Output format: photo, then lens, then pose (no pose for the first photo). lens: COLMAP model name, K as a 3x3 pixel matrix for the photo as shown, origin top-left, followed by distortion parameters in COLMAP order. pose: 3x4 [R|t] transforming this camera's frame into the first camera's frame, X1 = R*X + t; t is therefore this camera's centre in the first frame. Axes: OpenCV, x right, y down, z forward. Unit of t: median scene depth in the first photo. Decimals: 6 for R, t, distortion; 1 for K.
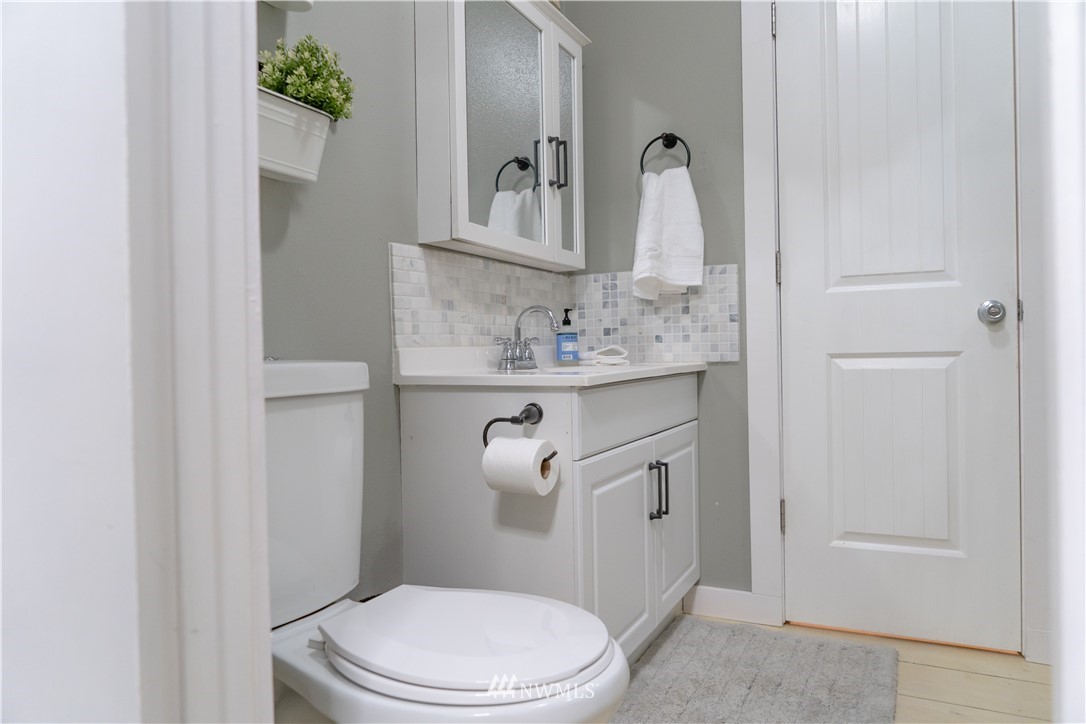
lens RADIAL K [[723.9, 0, 542.2], [0, 723.9, 361.5], [0, 0, 1]] dist [-0.019036, 0.001988]
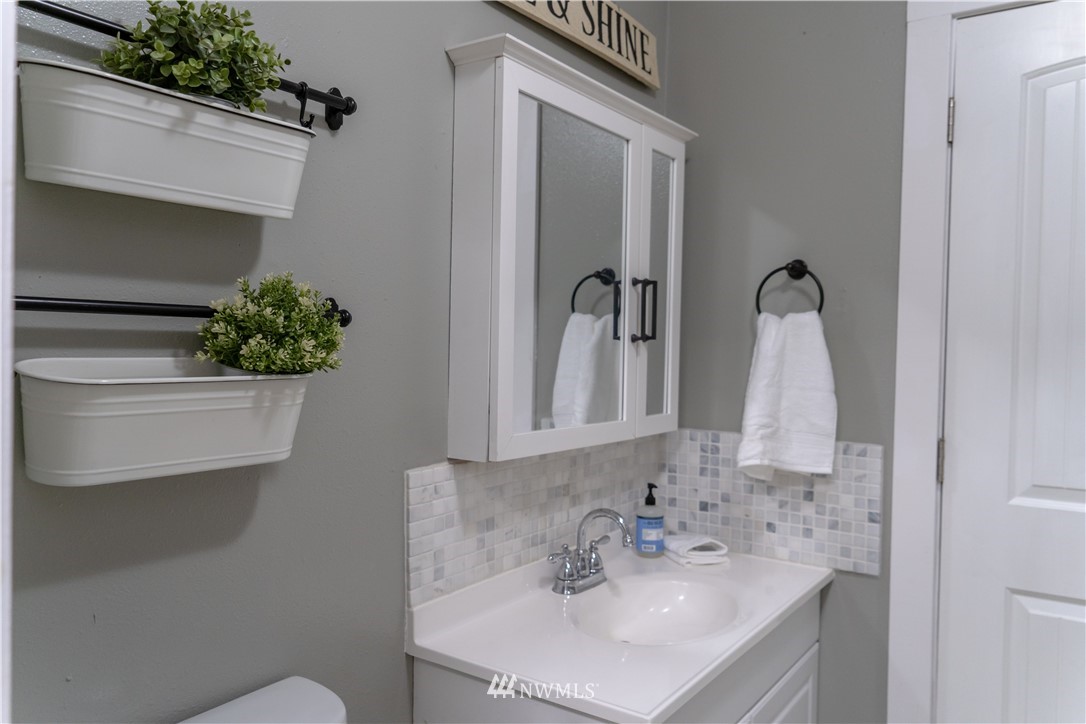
lens RADIAL K [[810.1, 0, 542.5], [0, 810.1, 362.0], [0, 0, 1]] dist [-0.013507, 0.021222]
pose [[0.990016, 0.039265, -0.135376, 0.033120], [-0.037373, 0.999165, 0.016491, -0.227352], [0.135911, -0.011267, 0.990657, 0.130275]]
